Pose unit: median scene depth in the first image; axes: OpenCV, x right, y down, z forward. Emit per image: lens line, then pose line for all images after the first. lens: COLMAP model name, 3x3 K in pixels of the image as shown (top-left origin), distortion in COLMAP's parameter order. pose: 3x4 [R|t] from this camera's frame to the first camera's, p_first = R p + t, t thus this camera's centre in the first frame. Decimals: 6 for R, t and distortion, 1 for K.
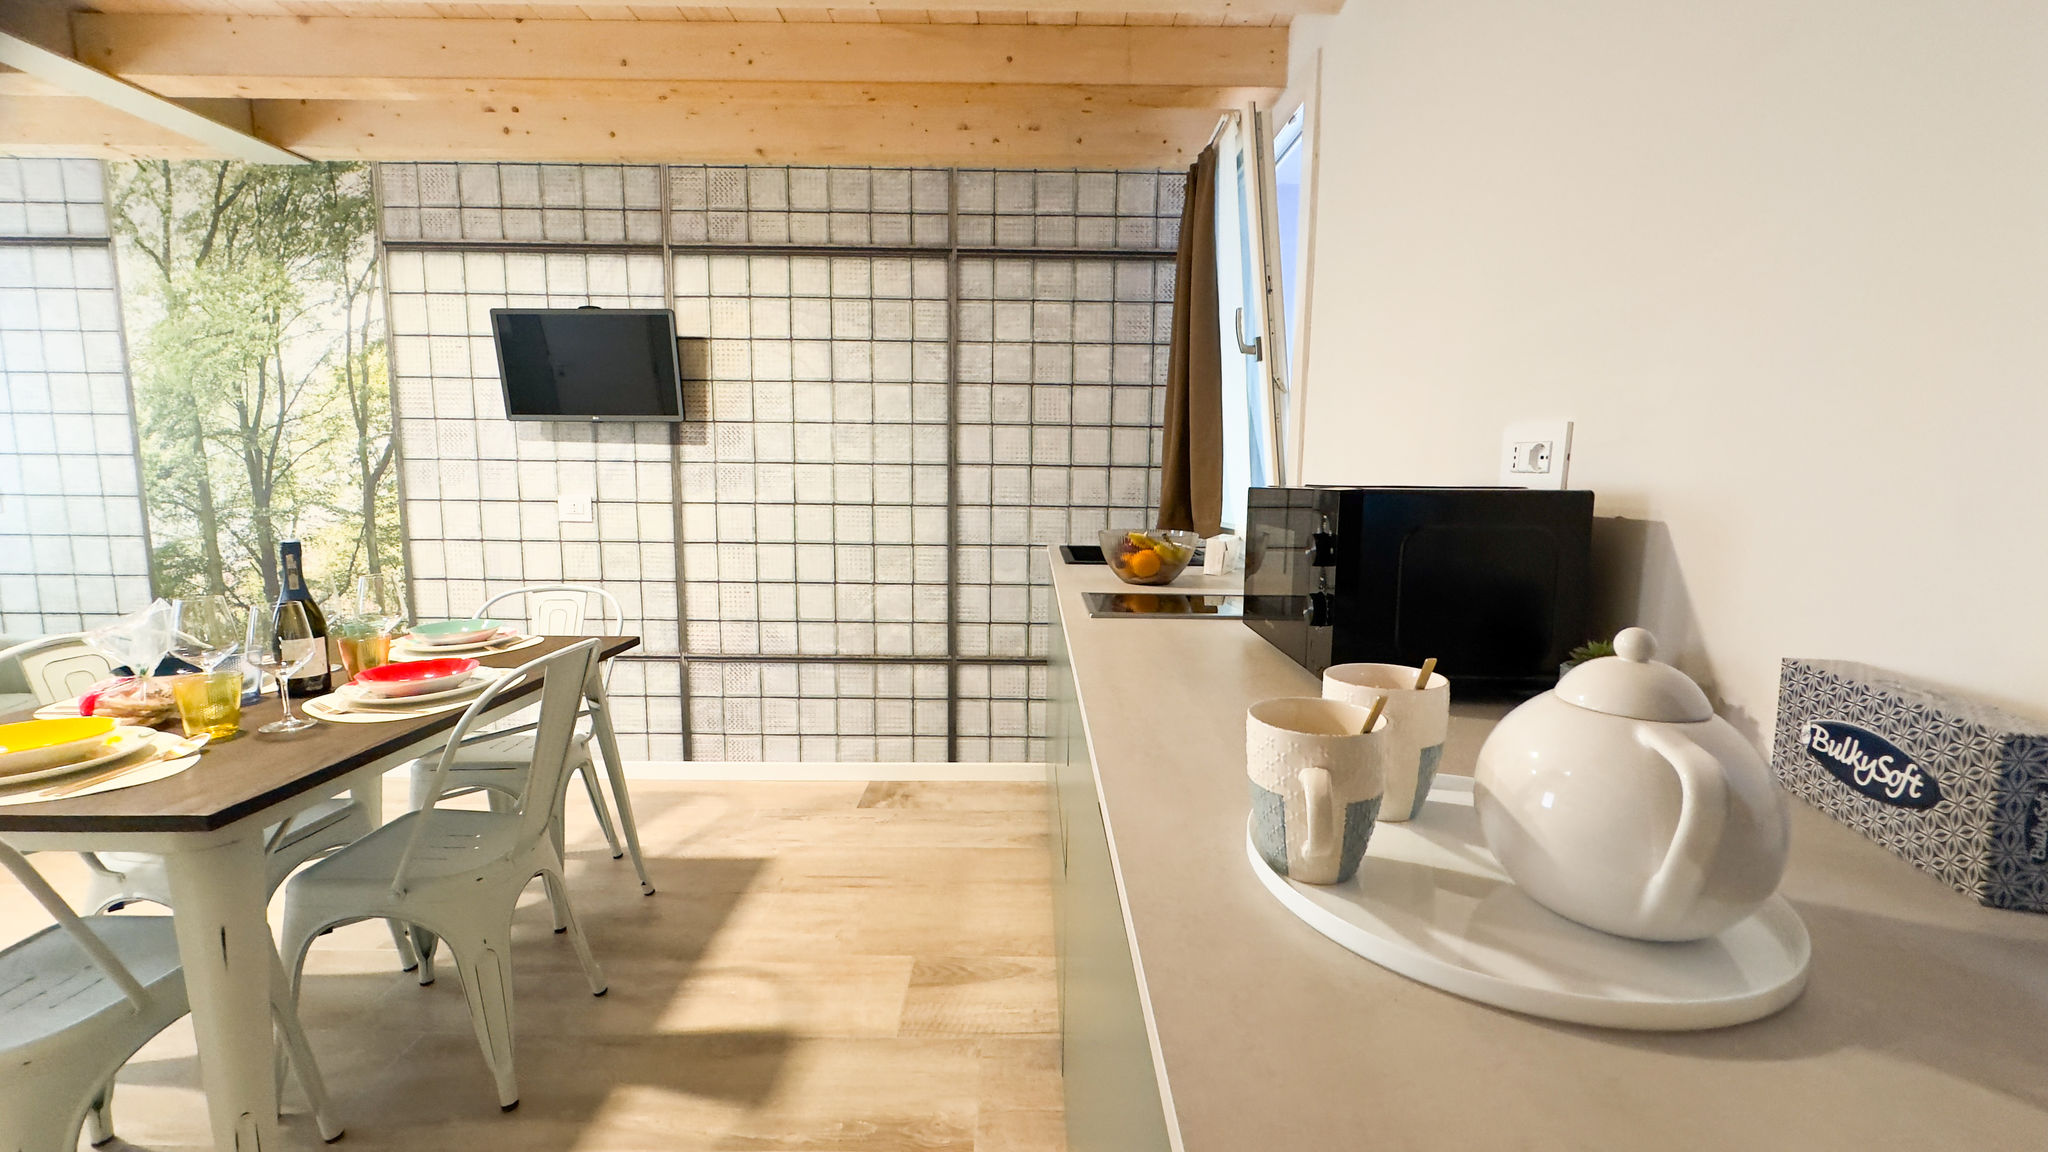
lens RADIAL K [[814.6, 0, 1041.1], [0, 814.6, 506.4], [0, 0, 1]] dist [-0.003271, 0.000321]
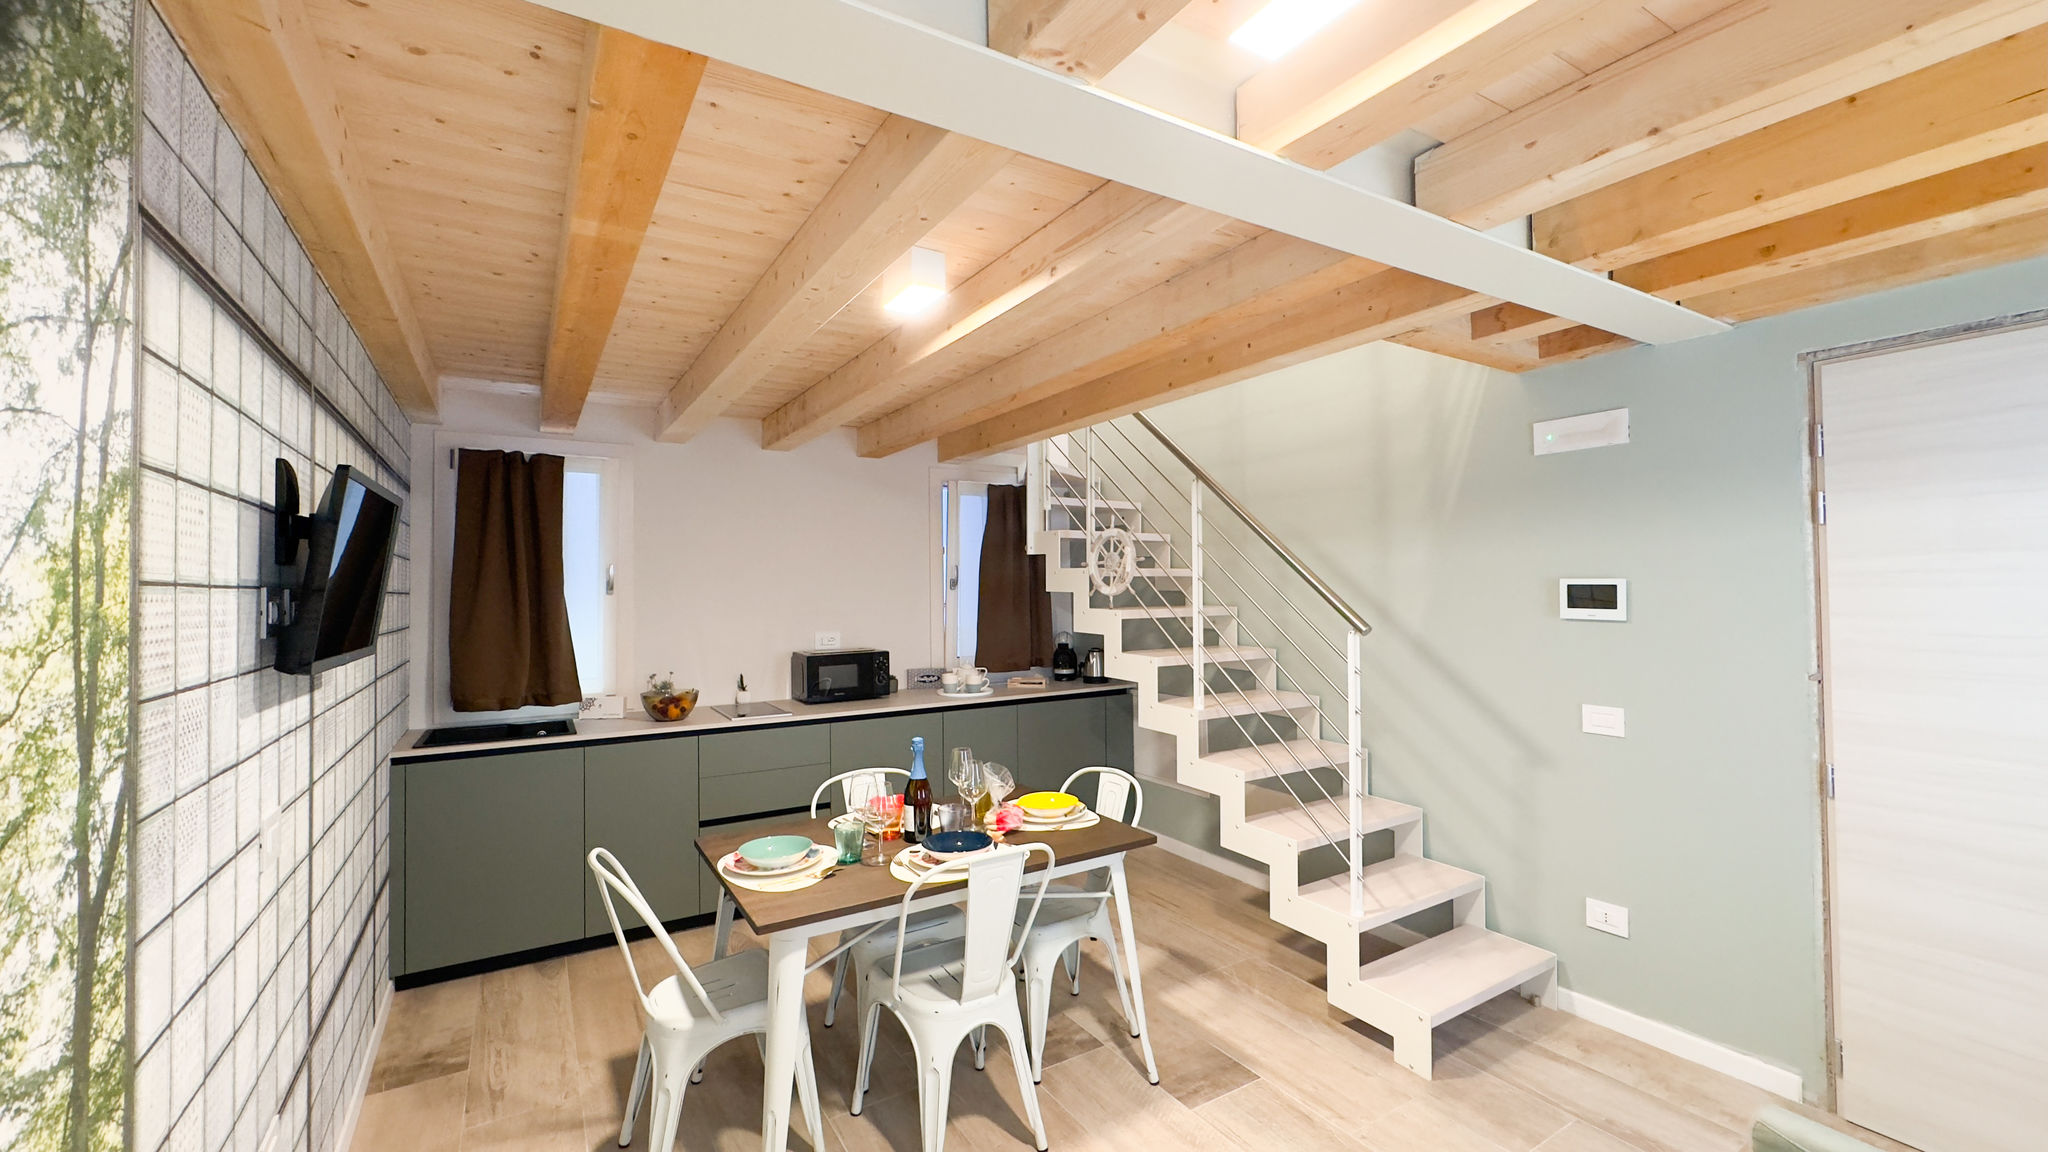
lens RADIAL K [[814.6, 0, 1016.9], [0, 814.6, 569.7], [0, 0, 1]] dist [-0.003271, 0.000321]
pose [[-0.523327, 0.017544, 0.851951, -1.270569], [0.110787, 0.992703, 0.047611, -0.139192], [-0.844900, 0.119301, -0.521452, 0.859108]]
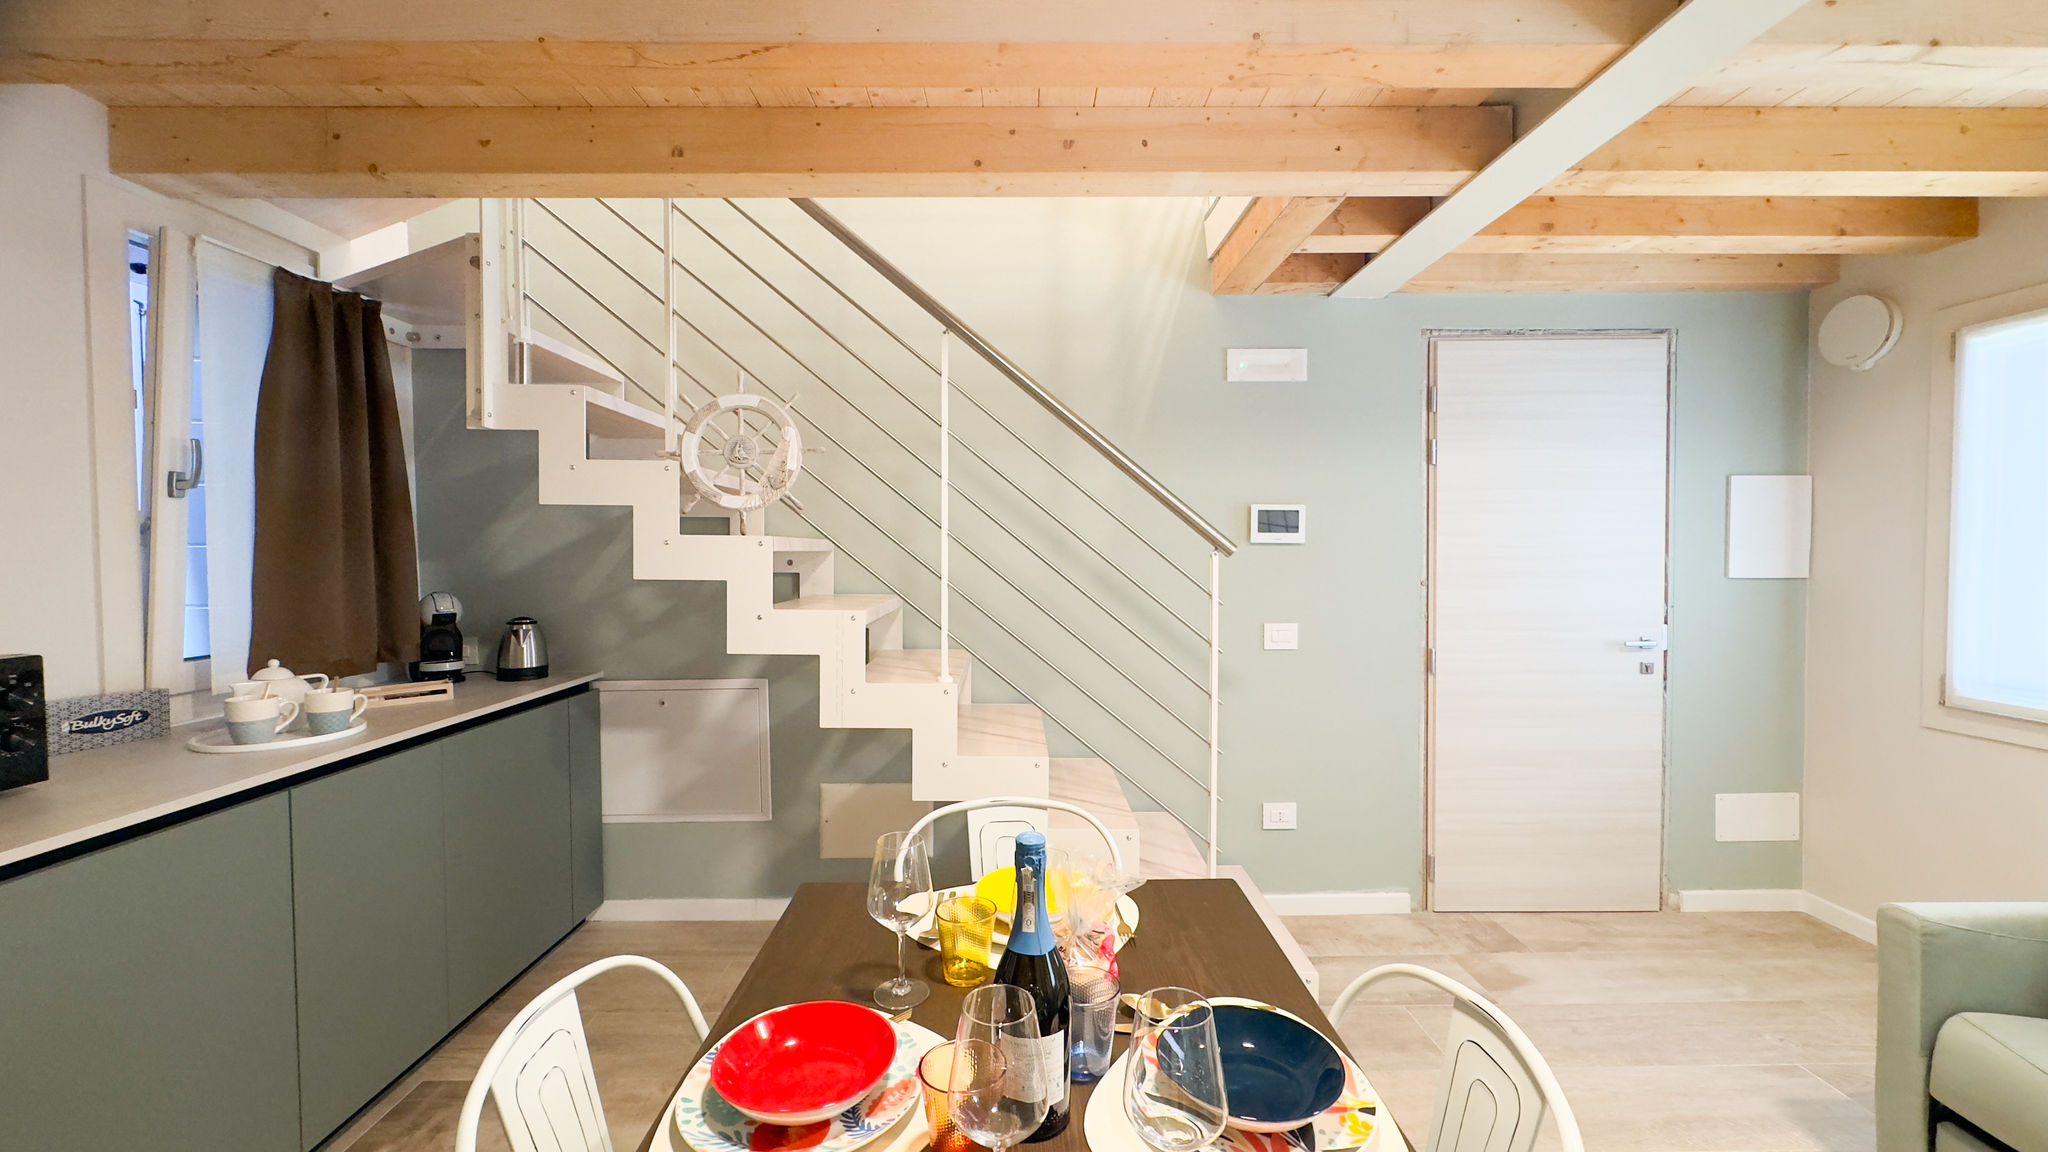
lens RADIAL K [[814.6, 0, 1015.0], [0, 814.6, 571.8], [0, 0, 1]] dist [-0.003271, 0.000321]
pose [[-0.999867, -0.001345, -0.016250, -0.496543], [-0.003741, 0.988933, 0.148315, -0.077495], [0.015870, 0.148356, -0.988807, 0.806162]]
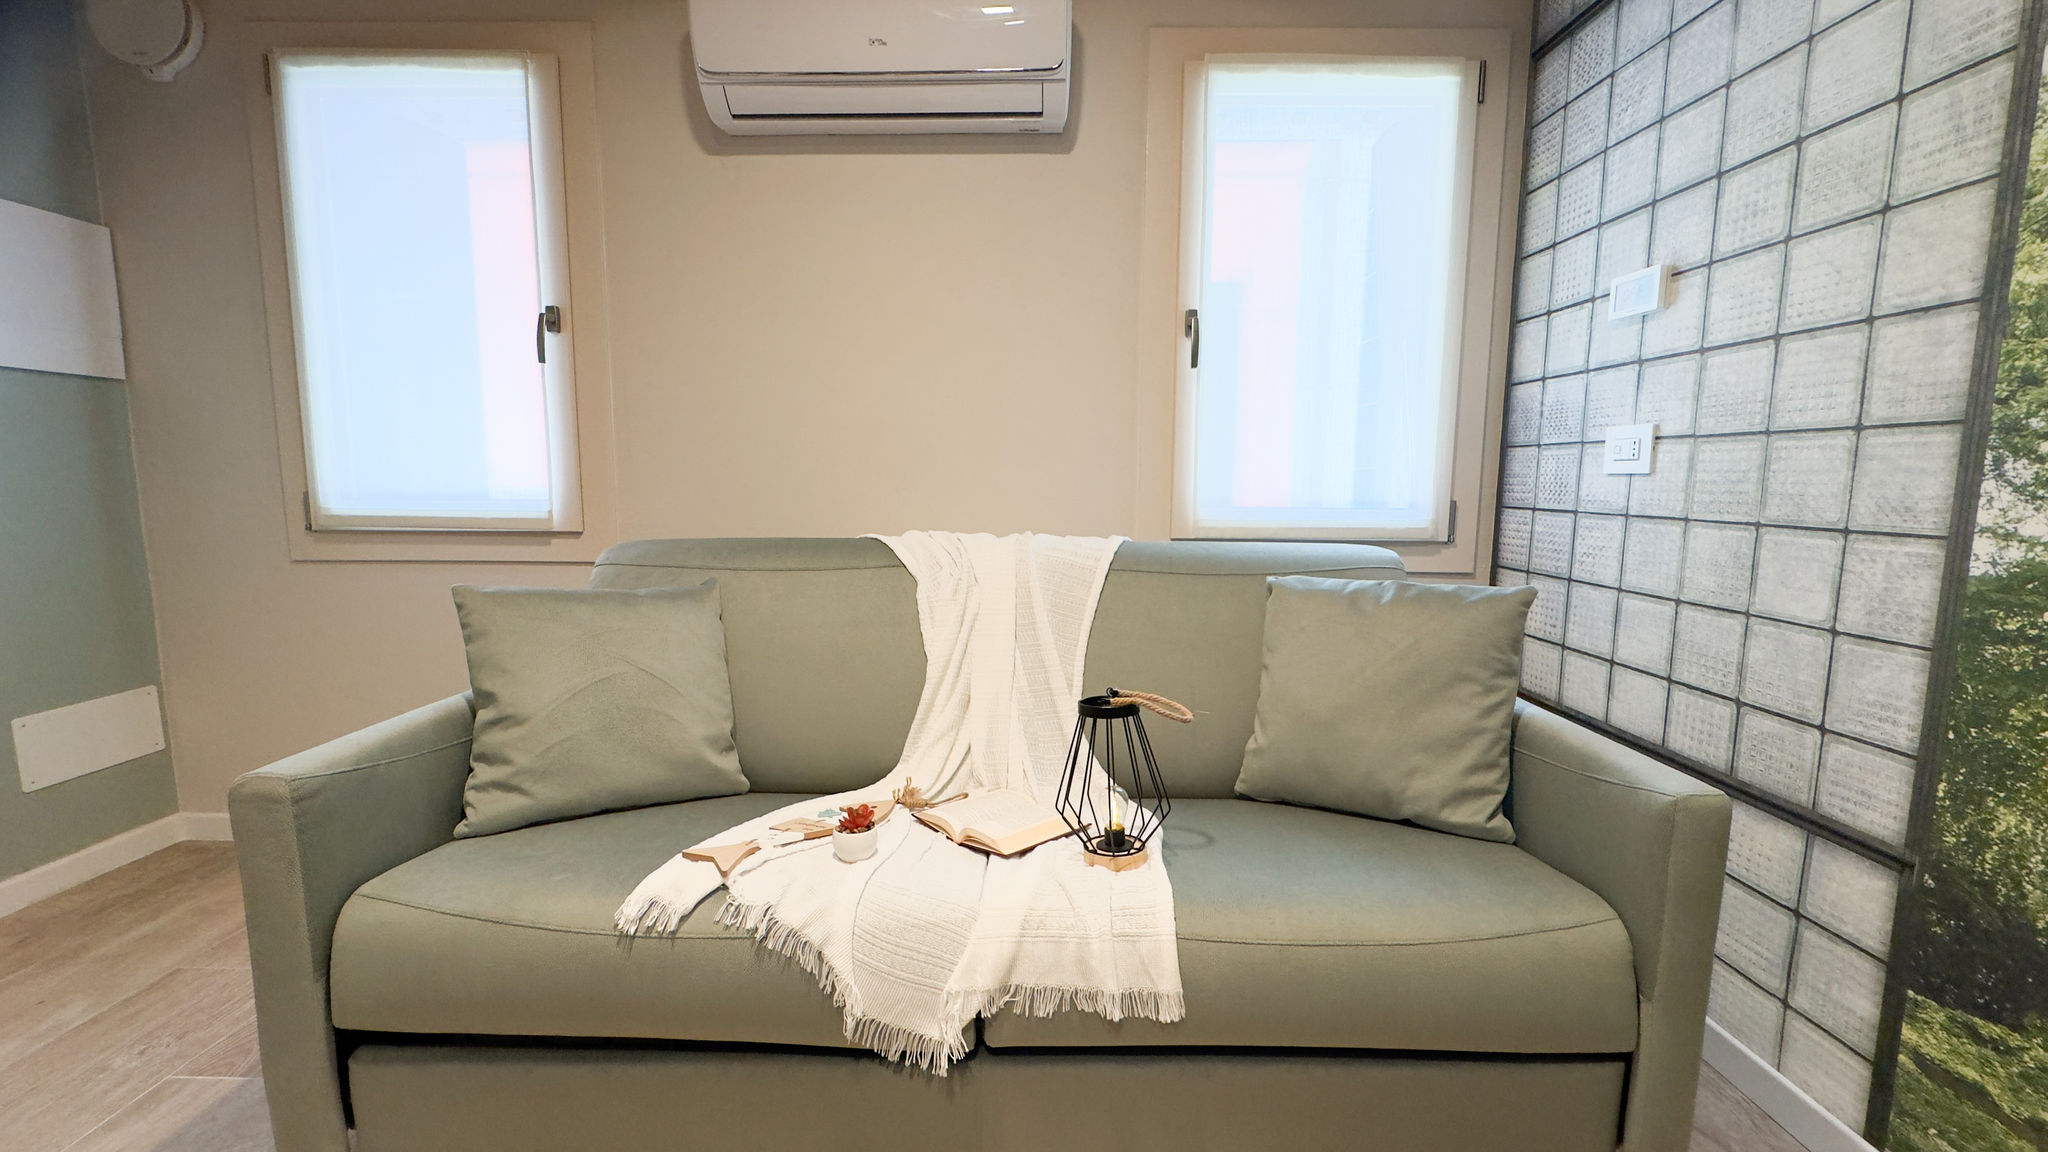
lens RADIAL K [[814.6, 0, 1029.4], [0, 814.6, 572.9], [0, 0, 1]] dist [-0.003271, 0.000321]
pose [[0.007888, 0.111141, -0.993773, -0.771896], [-0.125858, 0.986012, 0.109274, 0.064294], [0.992017, 0.124212, 0.021765, 0.610555]]
